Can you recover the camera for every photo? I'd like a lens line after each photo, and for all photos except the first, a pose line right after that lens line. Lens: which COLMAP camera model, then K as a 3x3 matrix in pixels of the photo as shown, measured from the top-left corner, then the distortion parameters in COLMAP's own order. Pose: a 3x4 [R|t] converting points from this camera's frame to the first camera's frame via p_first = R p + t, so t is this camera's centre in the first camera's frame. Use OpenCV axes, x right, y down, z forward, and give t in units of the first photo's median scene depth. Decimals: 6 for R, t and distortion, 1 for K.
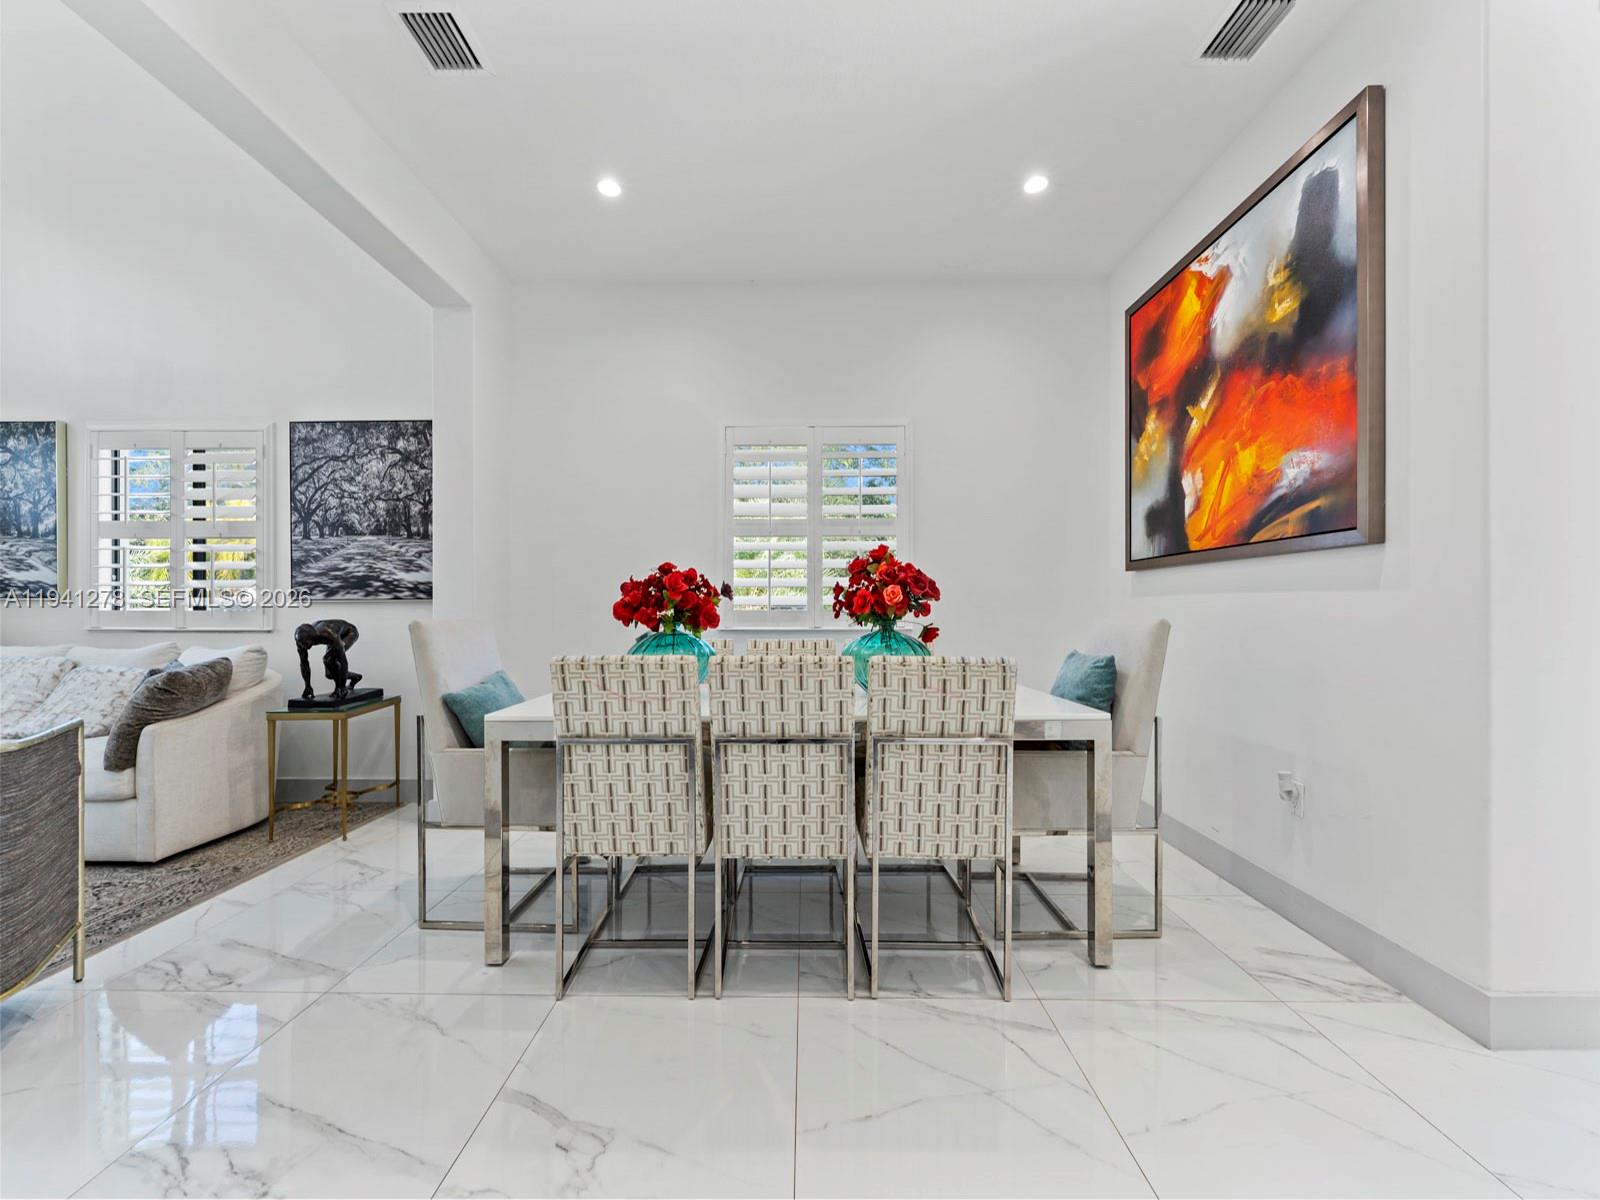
lens RADIAL K [[648.2, 0, 792.3], [0, 648.2, 608.8], [0, 0, 1]] dist [0.000959, -0.000770]
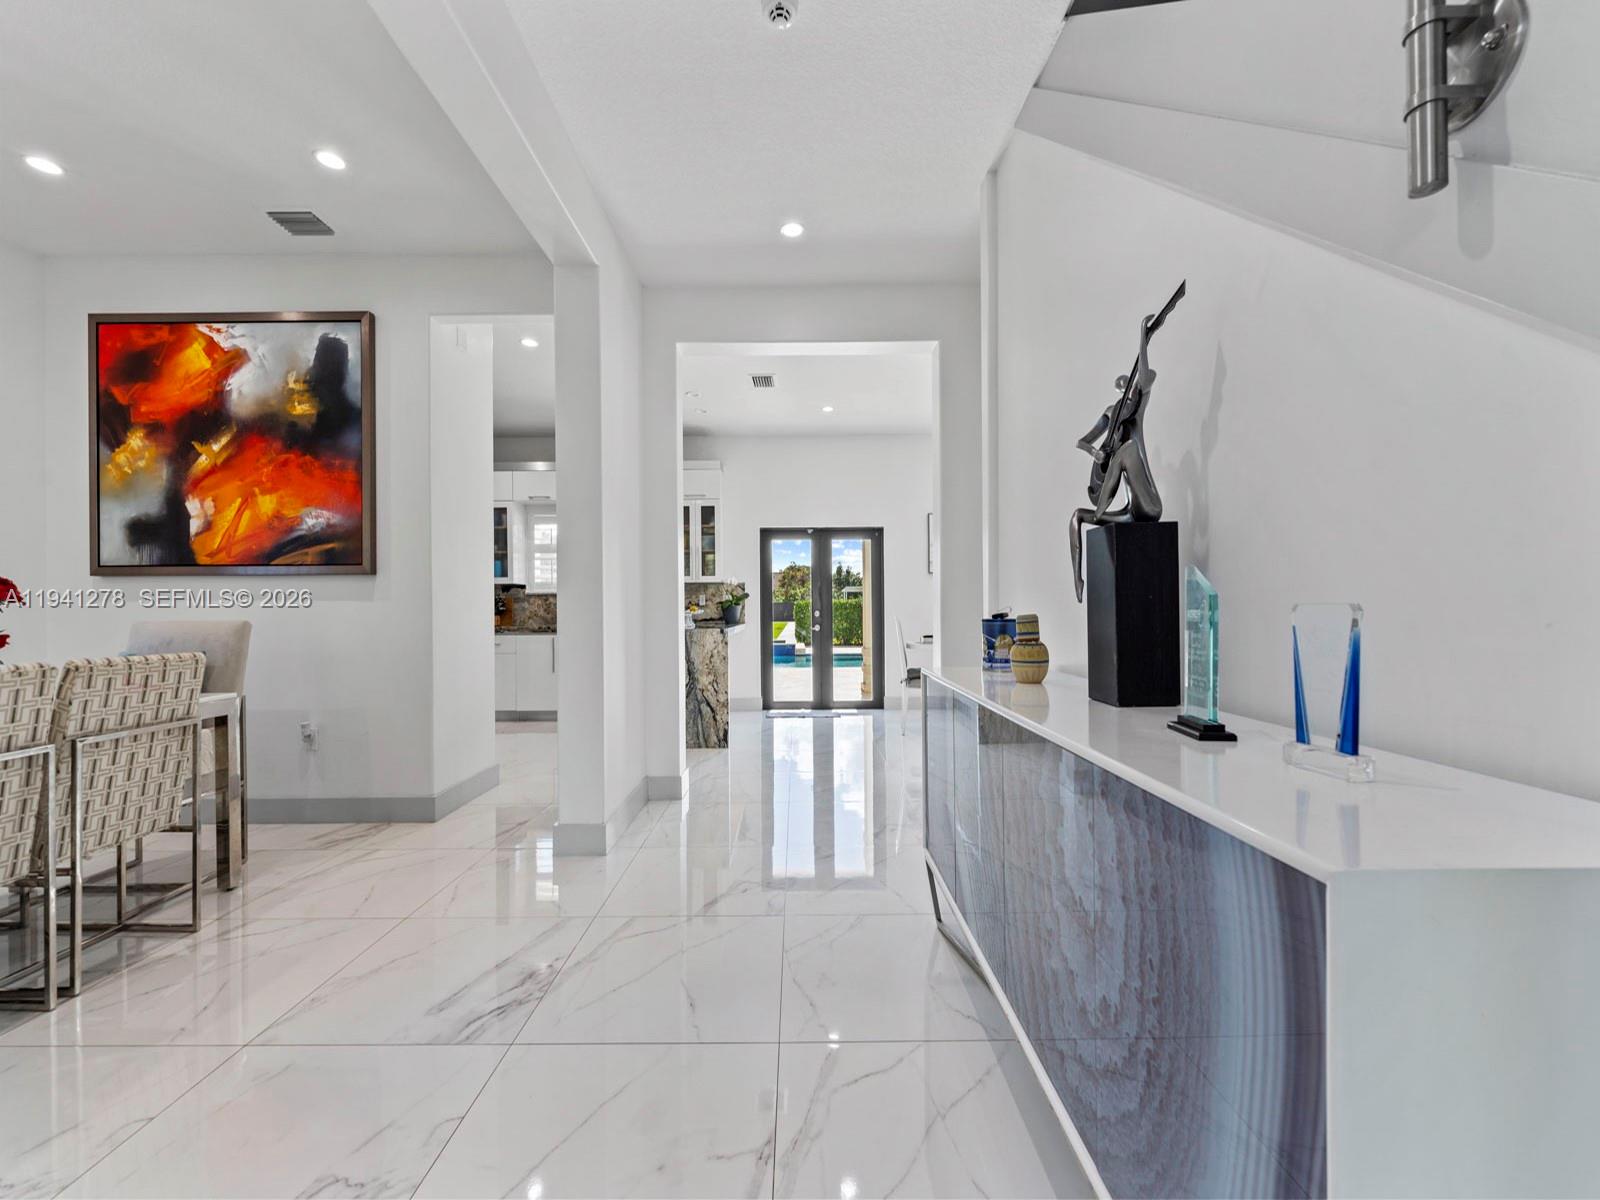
lens RADIAL K [[648.2, 0, 794.4], [0, 648.2, 609.7], [0, 0, 1]] dist [0.000959, -0.000770]
pose [[-0.012539, 0.000486, 0.999921, -0.578371], [0.006128, 0.999981, -0.000410, 0.001010], [-0.999903, 0.006122, -0.012542, -0.076600]]
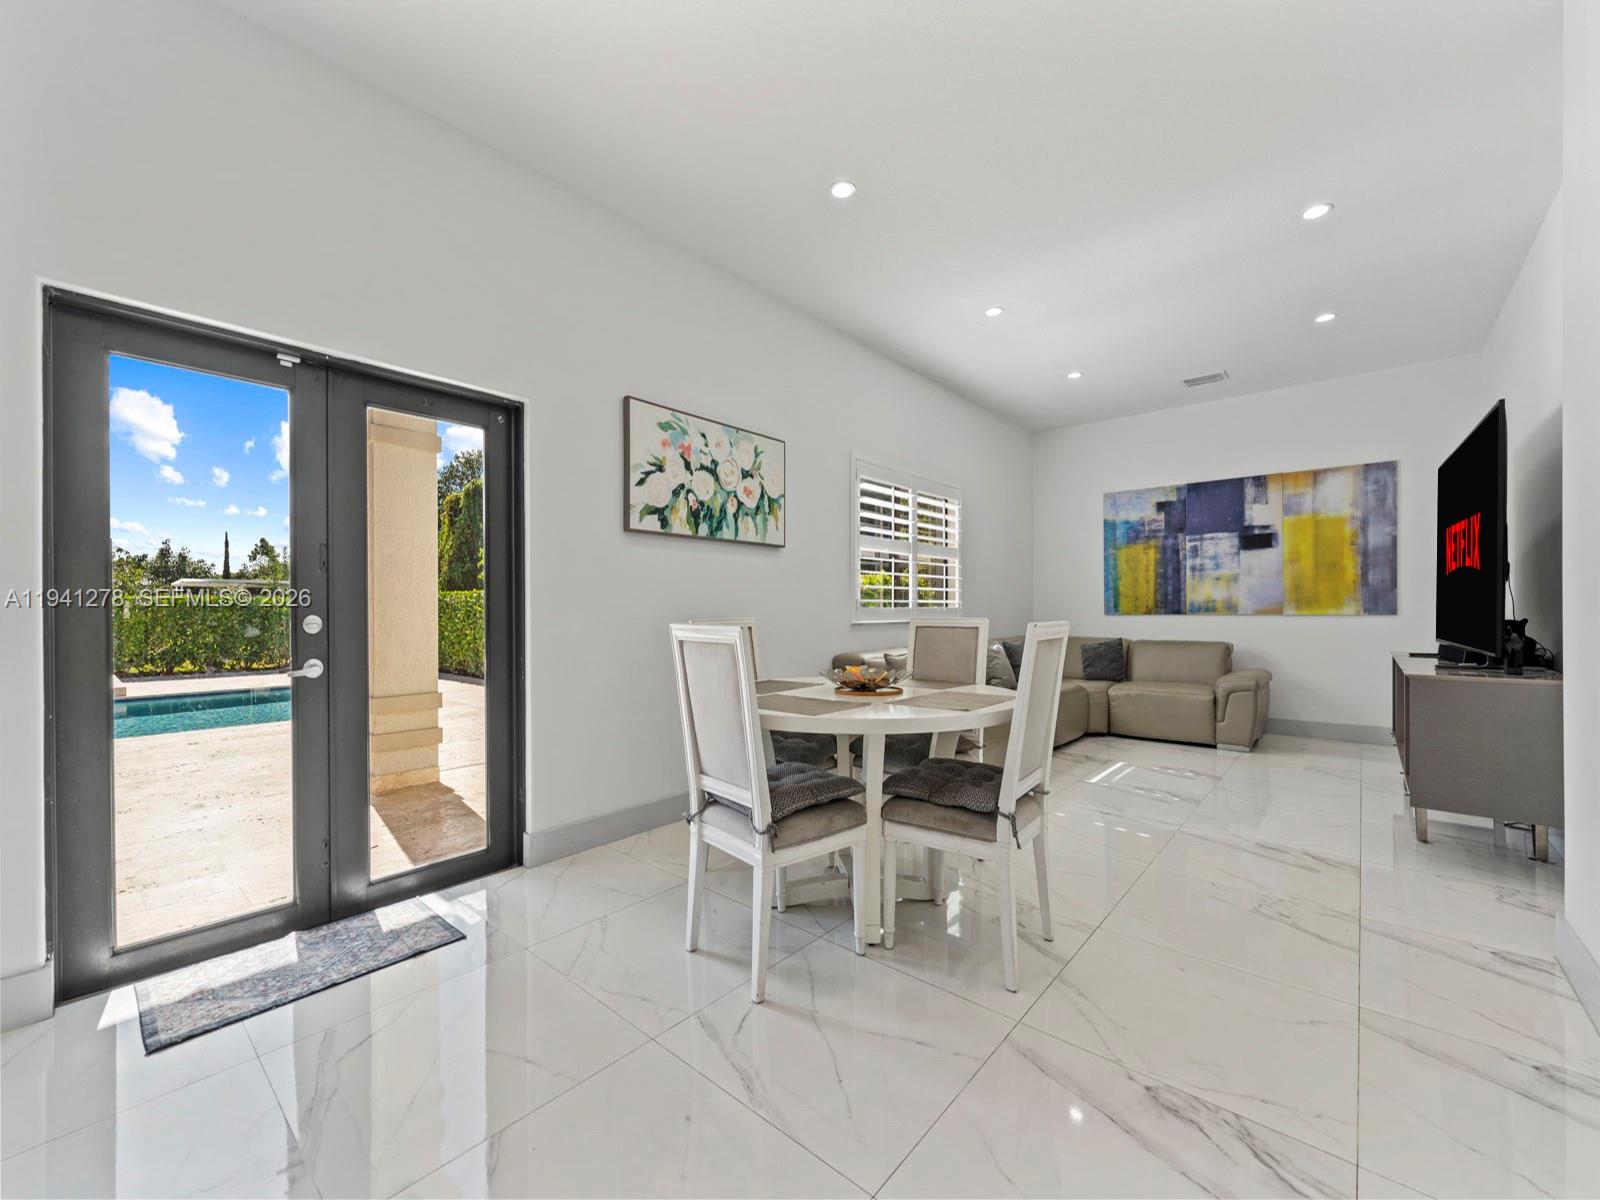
lens RADIAL K [[648.2, 0, 796.5], [0, 648.2, 612.7], [0, 0, 1]] dist [0.000959, -0.000770]
pose [[-0.762501, 0.000419, 0.646987, 0.934739], [0.002719, 0.999993, 0.002557, 0.000625], [-0.646981, 0.003709, -0.762497, 0.029706]]
